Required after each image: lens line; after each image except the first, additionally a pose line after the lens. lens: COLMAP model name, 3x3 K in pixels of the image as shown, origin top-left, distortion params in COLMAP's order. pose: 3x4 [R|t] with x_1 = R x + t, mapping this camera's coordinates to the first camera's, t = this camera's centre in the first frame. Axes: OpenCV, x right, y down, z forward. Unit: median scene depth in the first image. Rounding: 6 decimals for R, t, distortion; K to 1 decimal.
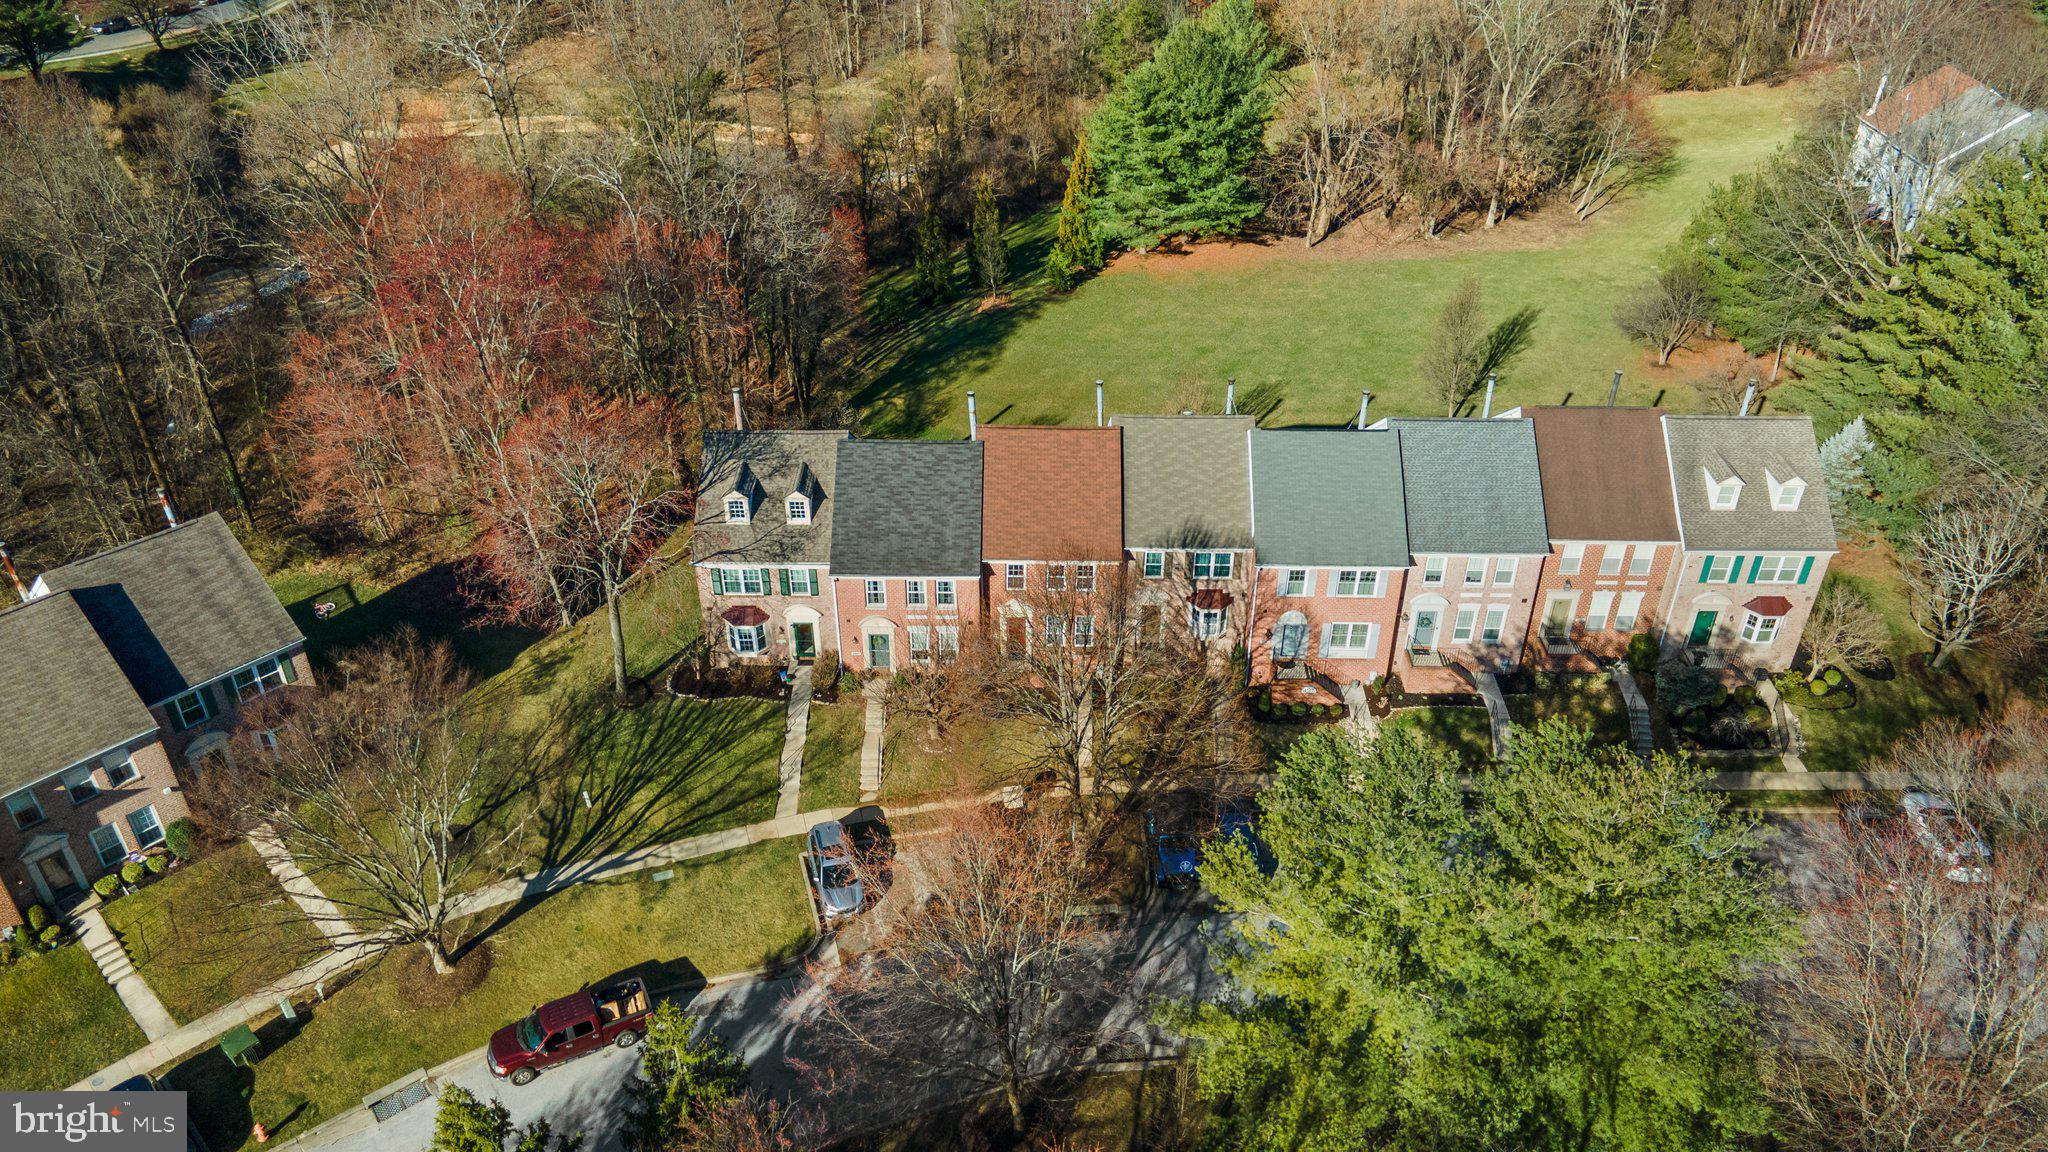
lens RADIAL K [[1471.2, 0, 1037.3], [0, 1471.2, 568.8], [0, 0, 1]] dist [0.044766, -0.002512]
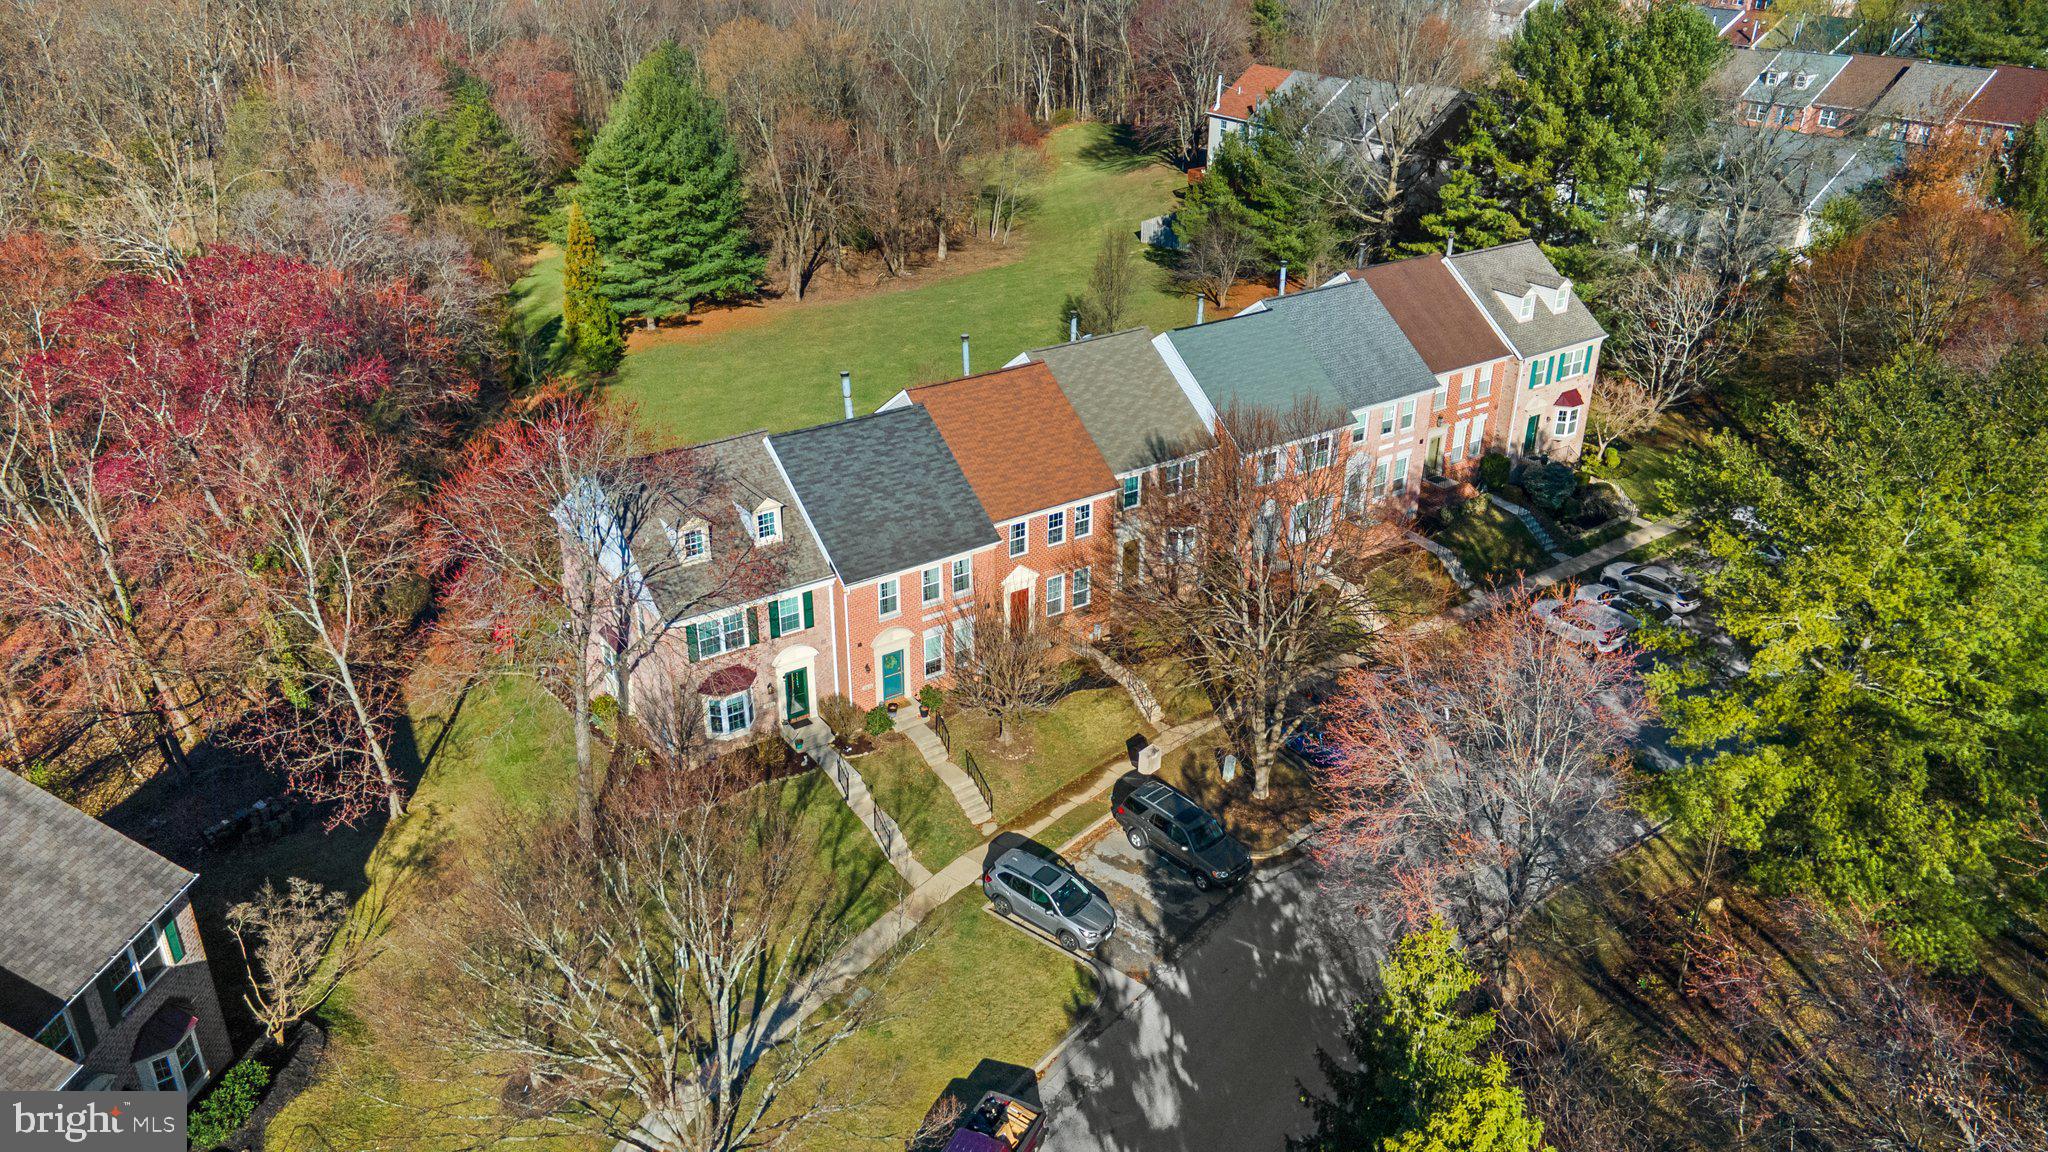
lens RADIAL K [[1478.3, 0, 1031.9], [0, 1478.3, 575.5], [0, 0, 1]] dist [0.047024, -0.000785]
pose [[0.811736, -0.259099, 0.523404, -0.463670], [0.321271, 0.946521, -0.029698, 0.053738], [-0.487719, 0.192262, 0.851567, 0.262746]]
